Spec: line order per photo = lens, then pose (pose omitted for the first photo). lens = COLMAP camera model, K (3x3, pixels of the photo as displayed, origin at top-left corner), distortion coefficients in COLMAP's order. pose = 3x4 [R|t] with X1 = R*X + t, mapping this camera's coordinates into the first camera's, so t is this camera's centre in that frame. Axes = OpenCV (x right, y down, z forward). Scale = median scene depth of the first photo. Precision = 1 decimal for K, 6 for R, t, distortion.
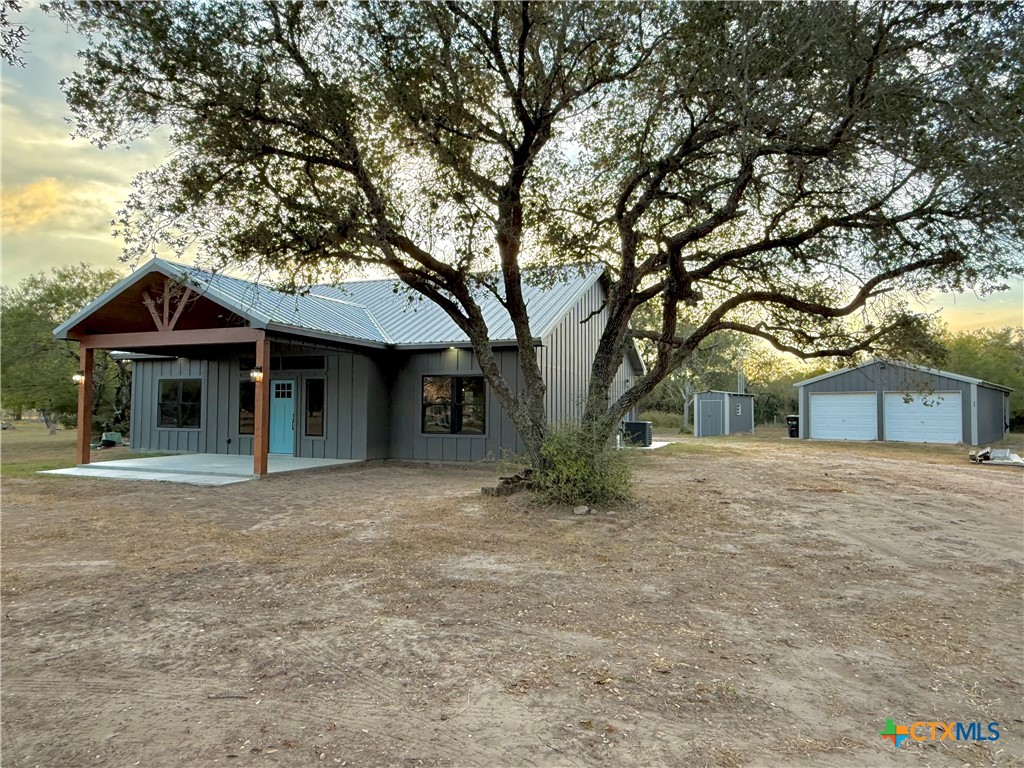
lens RADIAL K [[656.2, 0, 512.0], [0, 656.2, 384.0], [0, 0, 1]] dist [-0.000801, -0.000249]
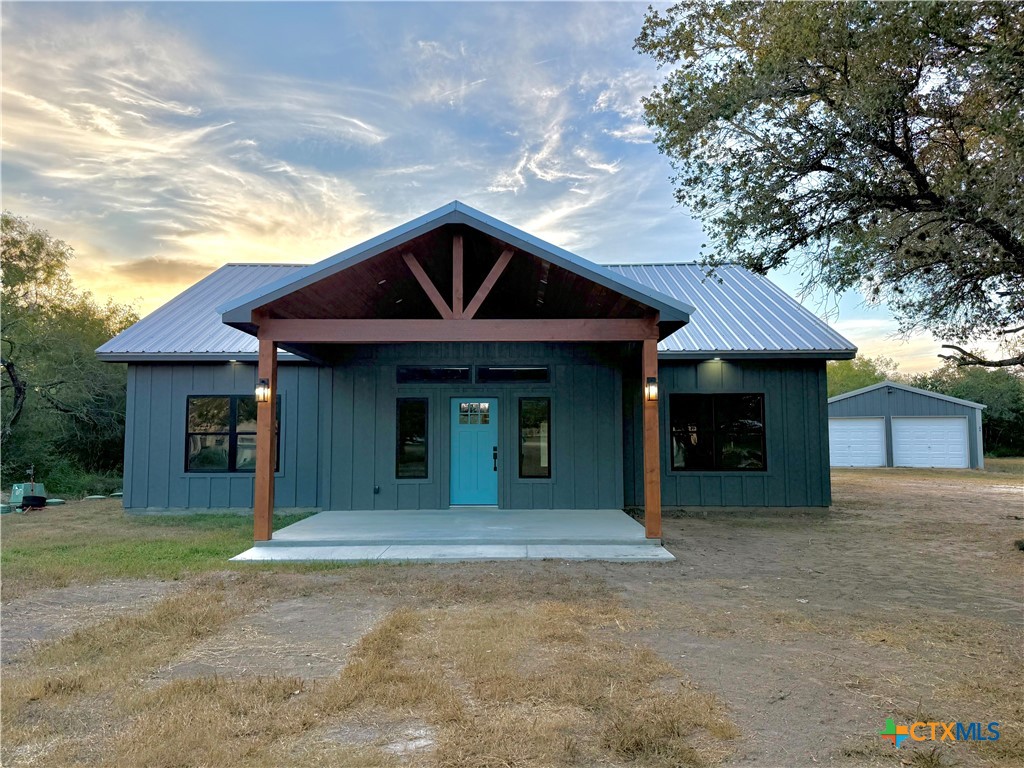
lens RADIAL K [[740.9, 0, 512.0], [0, 740.9, 384.0], [0, 0, 1]] dist [0.006275, -0.000323]
pose [[0.922656, 0.018234, 0.385193, -0.788544], [-0.005263, 0.999384, -0.034702, 0.006458], [-0.385588, 0.029991, 0.922184, 0.340471]]
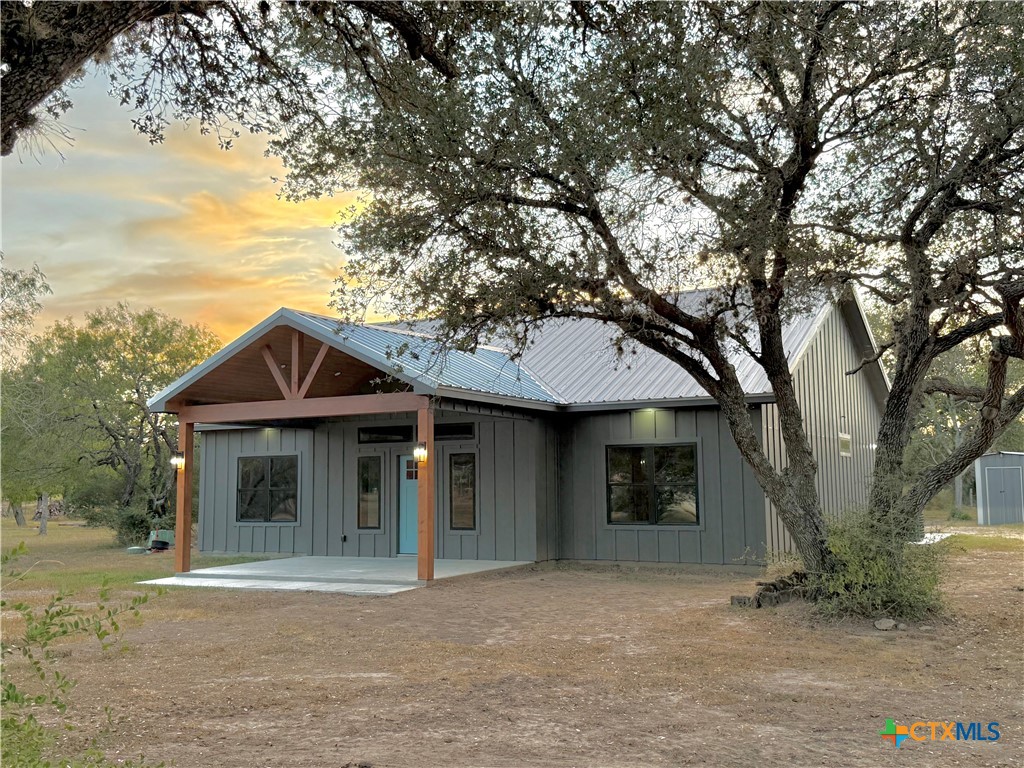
lens RADIAL K [[1020.4, 0, 512.0], [0, 1020.4, 384.0], [0, 0, 1]] dist [0.186851, -0.435486]
pose [[0.991291, -0.031620, -0.127839, -0.114765], [0.024188, 0.997948, -0.059279, -0.020336], [0.129451, 0.055670, 0.990022, -0.201830]]
